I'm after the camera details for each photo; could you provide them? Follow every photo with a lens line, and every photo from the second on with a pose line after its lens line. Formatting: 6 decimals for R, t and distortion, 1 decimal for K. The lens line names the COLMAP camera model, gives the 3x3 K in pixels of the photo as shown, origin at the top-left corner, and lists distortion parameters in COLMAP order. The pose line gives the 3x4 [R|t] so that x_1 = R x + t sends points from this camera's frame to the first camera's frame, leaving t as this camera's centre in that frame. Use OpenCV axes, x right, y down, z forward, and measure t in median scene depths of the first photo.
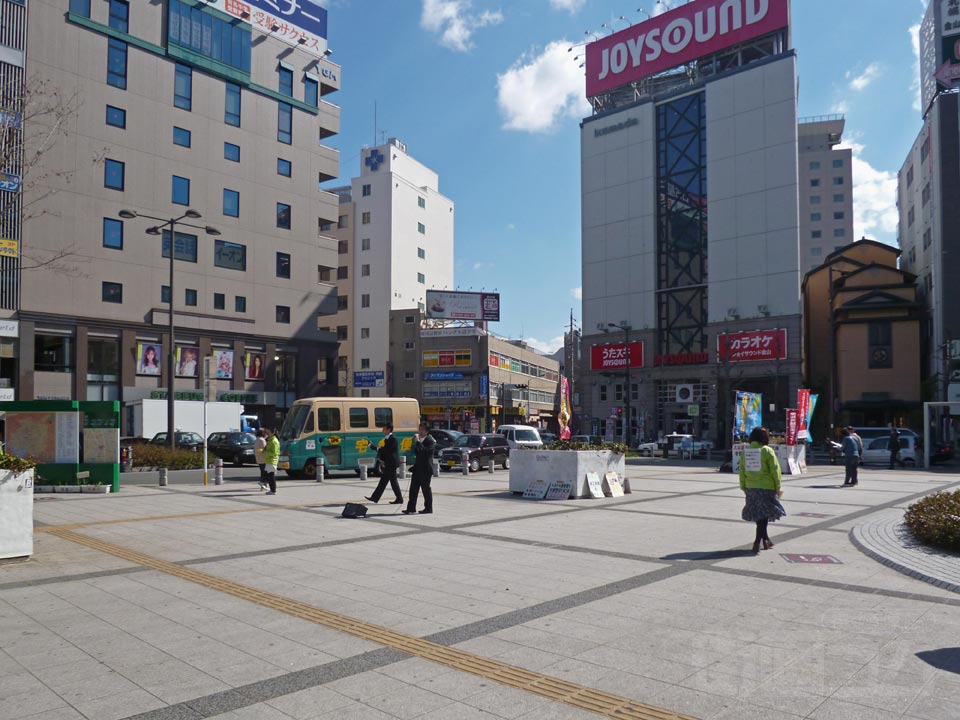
lens RADIAL K [[733.2, 0, 480.0], [0, 733.2, 420.5], [0, 0, 1]] dist [-0.071602, 0.036406]
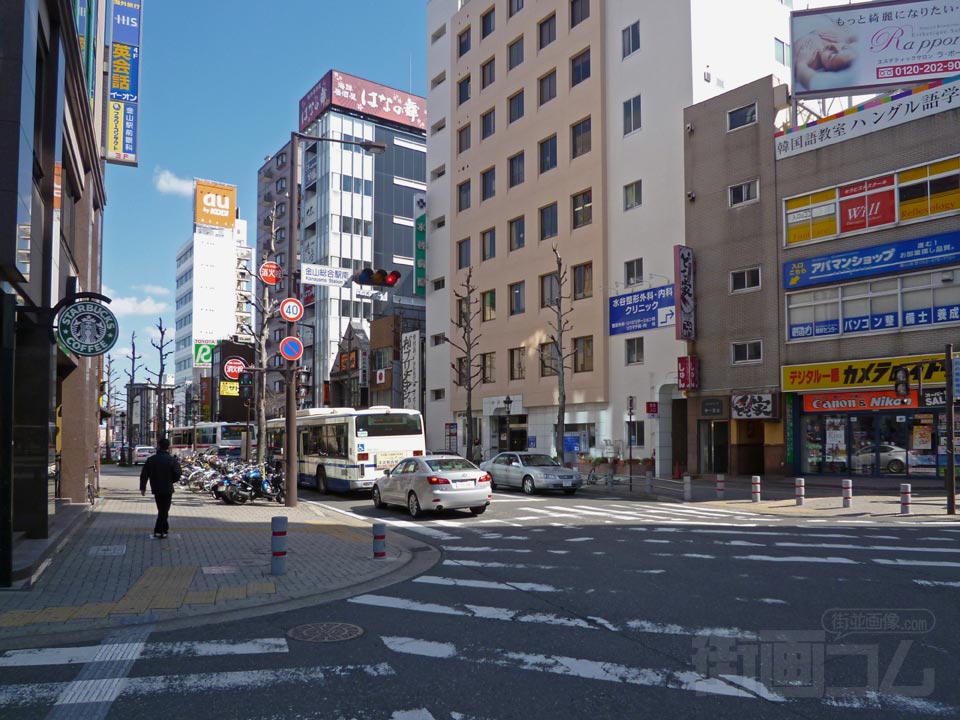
lens RADIAL K [[707.6, 0, 487.0], [0, 707.6, 422.0], [0, 0, 1]] dist [-0.044052, 0.004733]
pose [[0.859085, -0.014228, -0.511635, -0.048540], [0.004210, 0.999776, -0.020733, 0.014488], [0.511815, 0.015657, 0.858953, 0.950974]]
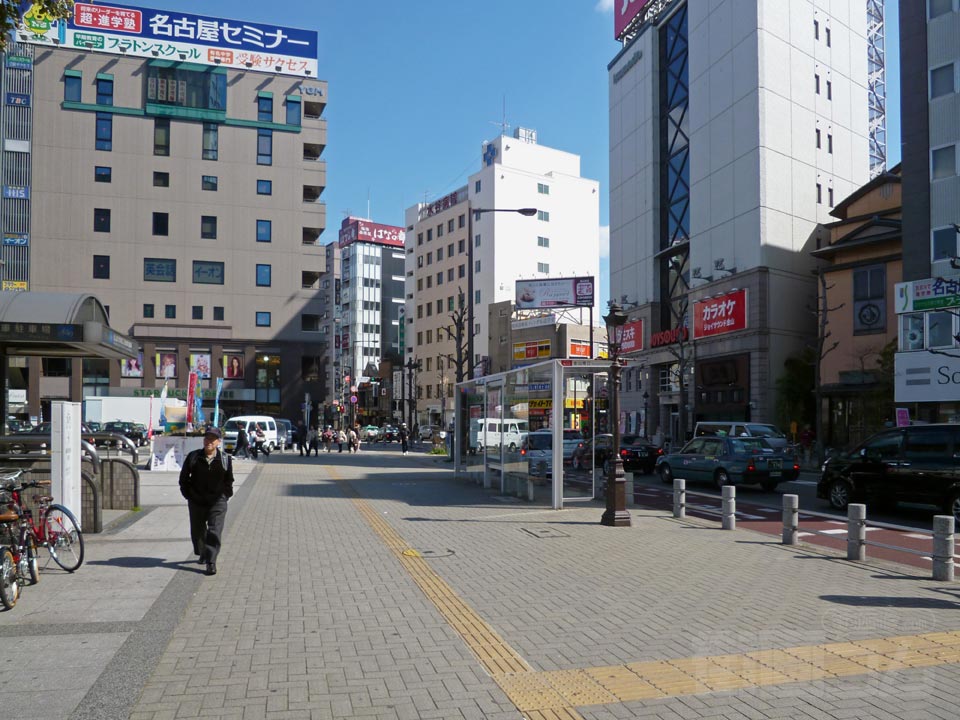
lens RADIAL K [[733.9, 0, 482.7], [0, 733.9, 425.5], [0, 0, 1]] dist [-0.046124, 0.013420]
pose [[0.841283, 0.005734, -0.540565, 0.592432], [-0.000748, 0.999955, 0.009443, 0.006520], [0.540595, -0.007540, 0.841249, 0.224397]]
